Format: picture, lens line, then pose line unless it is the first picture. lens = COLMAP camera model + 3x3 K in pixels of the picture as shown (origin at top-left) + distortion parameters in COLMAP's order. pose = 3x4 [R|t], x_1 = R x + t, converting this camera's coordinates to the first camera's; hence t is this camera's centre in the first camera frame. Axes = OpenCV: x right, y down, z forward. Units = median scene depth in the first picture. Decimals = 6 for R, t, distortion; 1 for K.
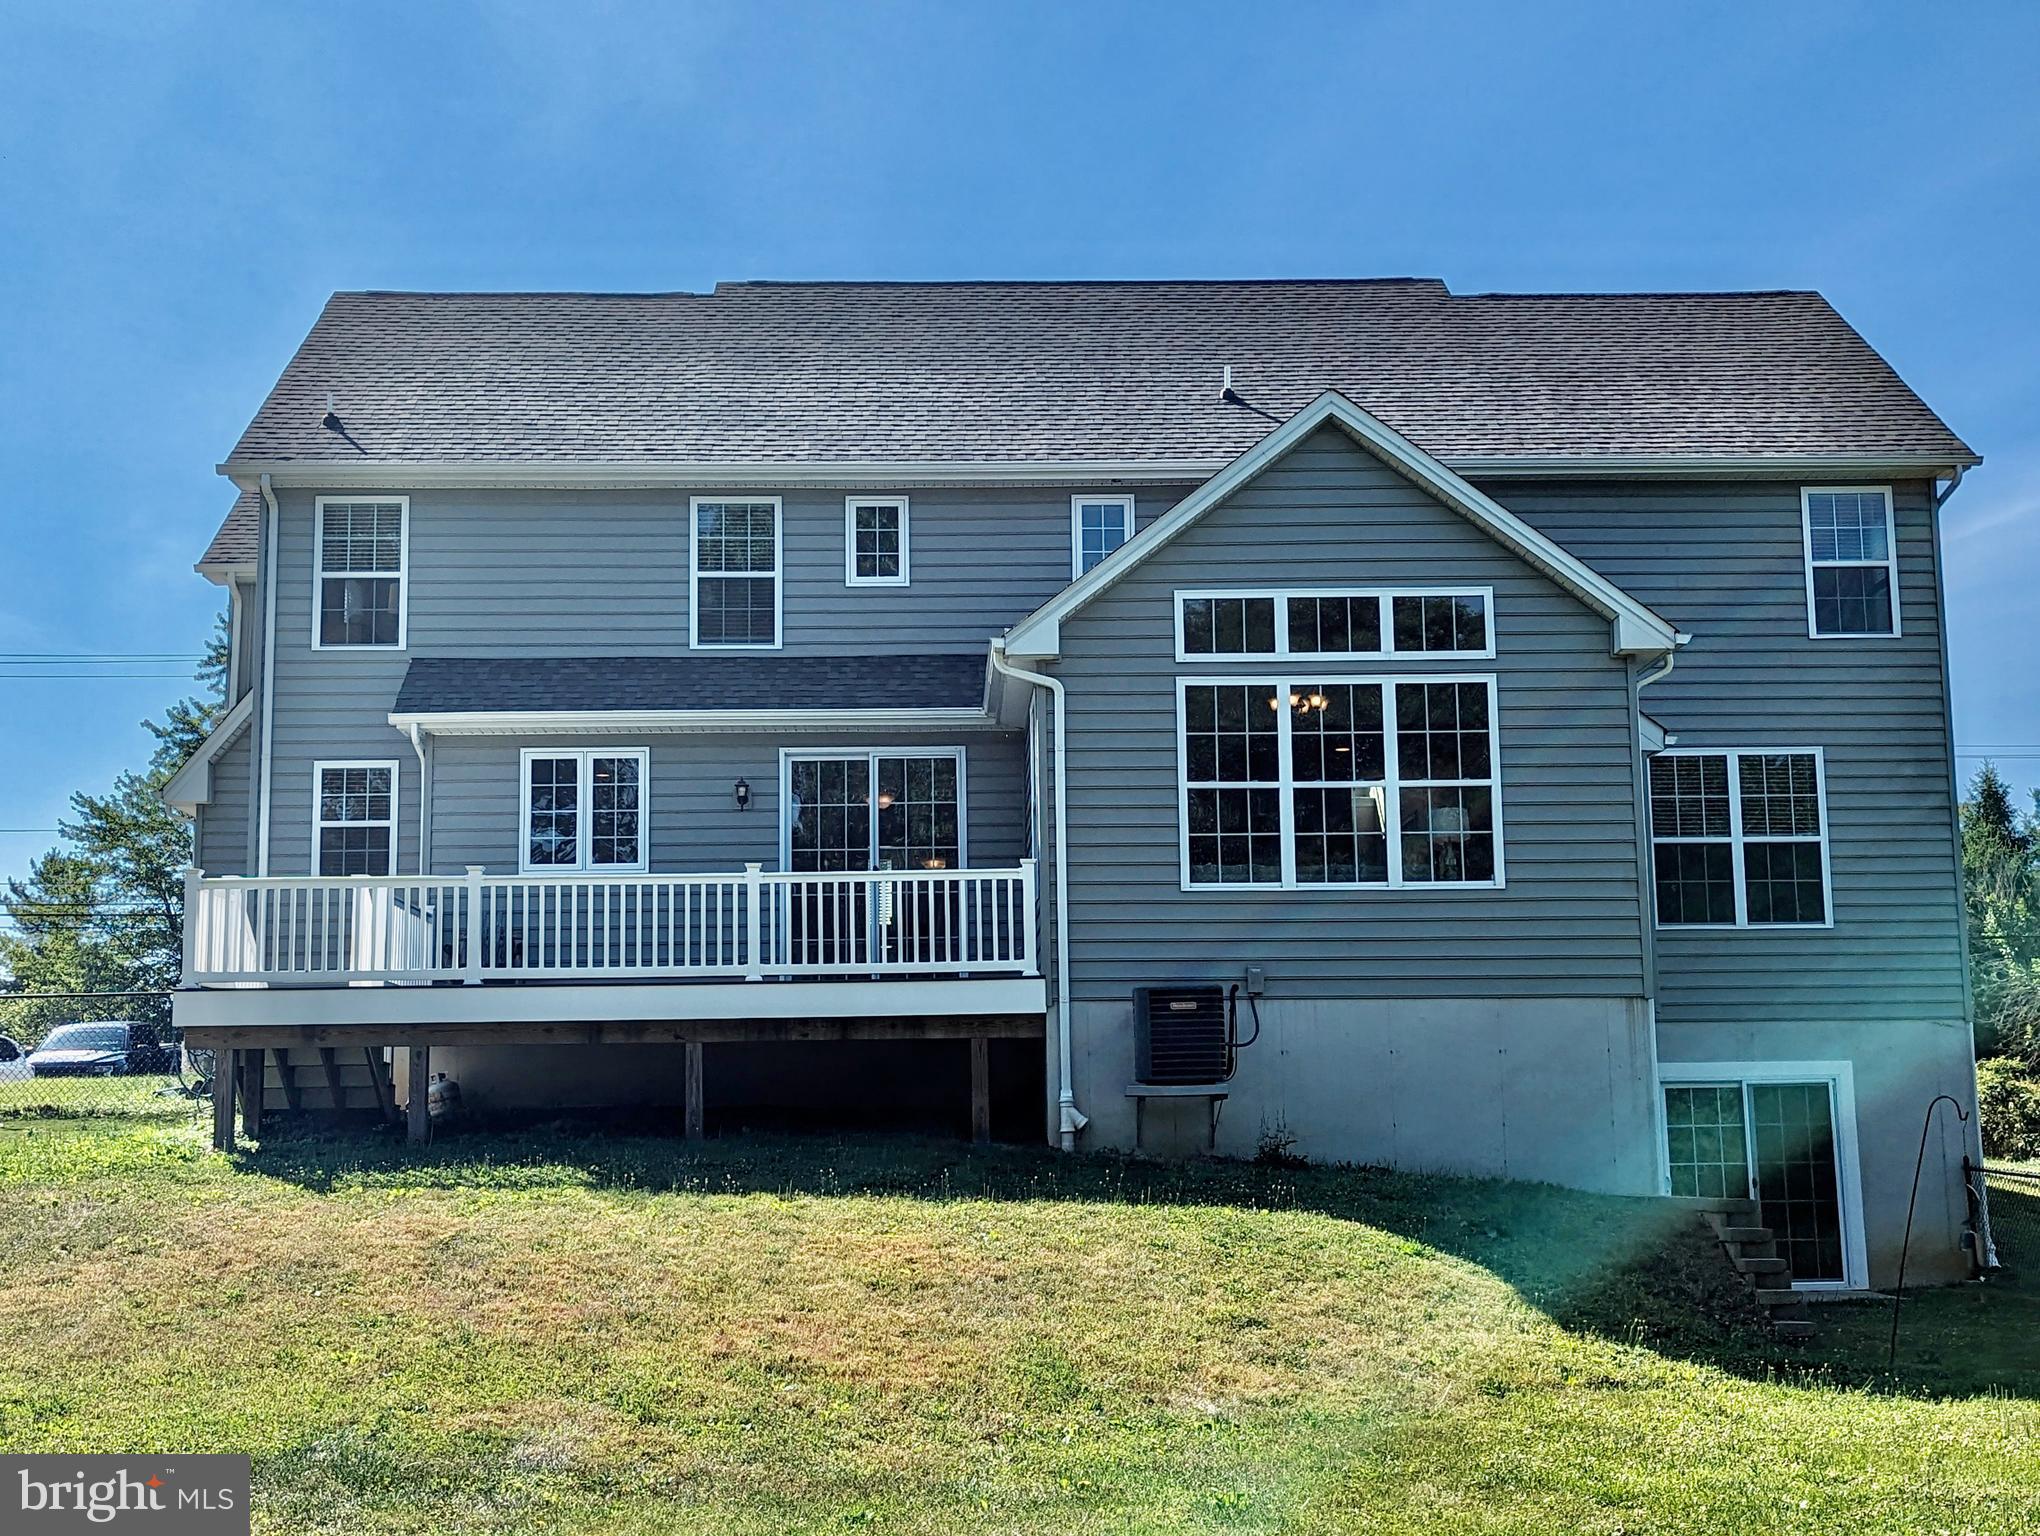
lens RADIAL K [[2503.8, 0, 1020.3], [0, 2503.8, 763.2], [0, 0, 1]] dist [0.013713, 0.000000]
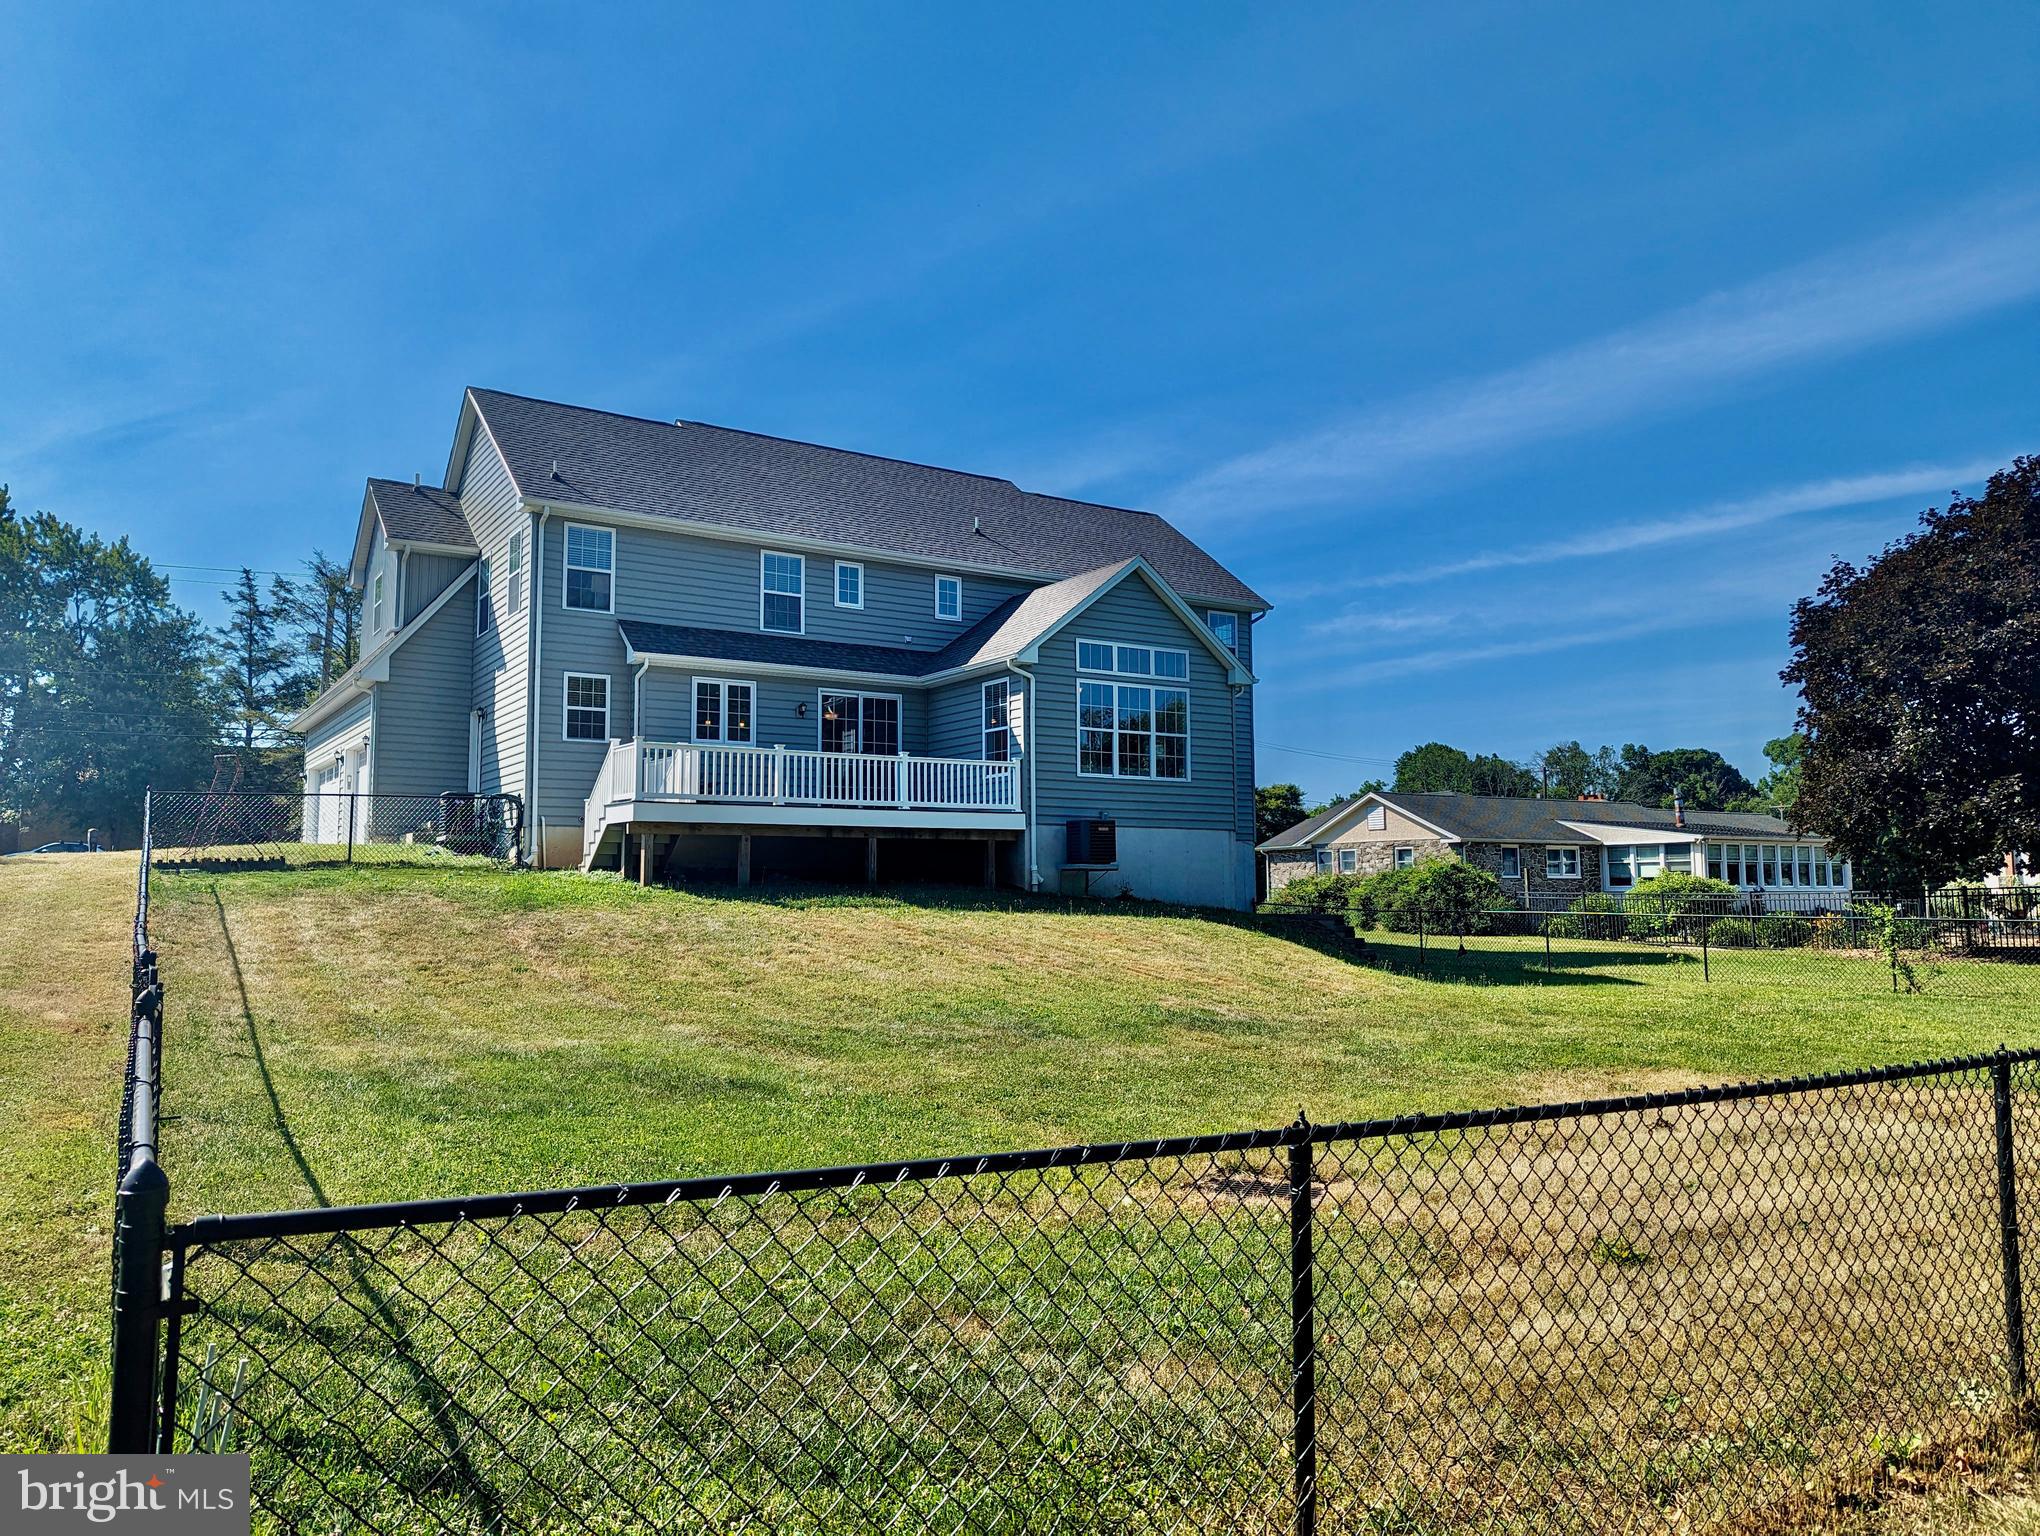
lens RADIAL K [[1414.3, 0, 1021.3], [0, 1414.3, 767.2], [0, 0, 1]] dist [0.000558, 0.000083]
pose [[0.852986, 0.056770, 0.518837, -0.534985], [-0.086919, 0.995636, 0.033958, 0.004540], [-0.514645, -0.074062, 0.854199, -0.030241]]
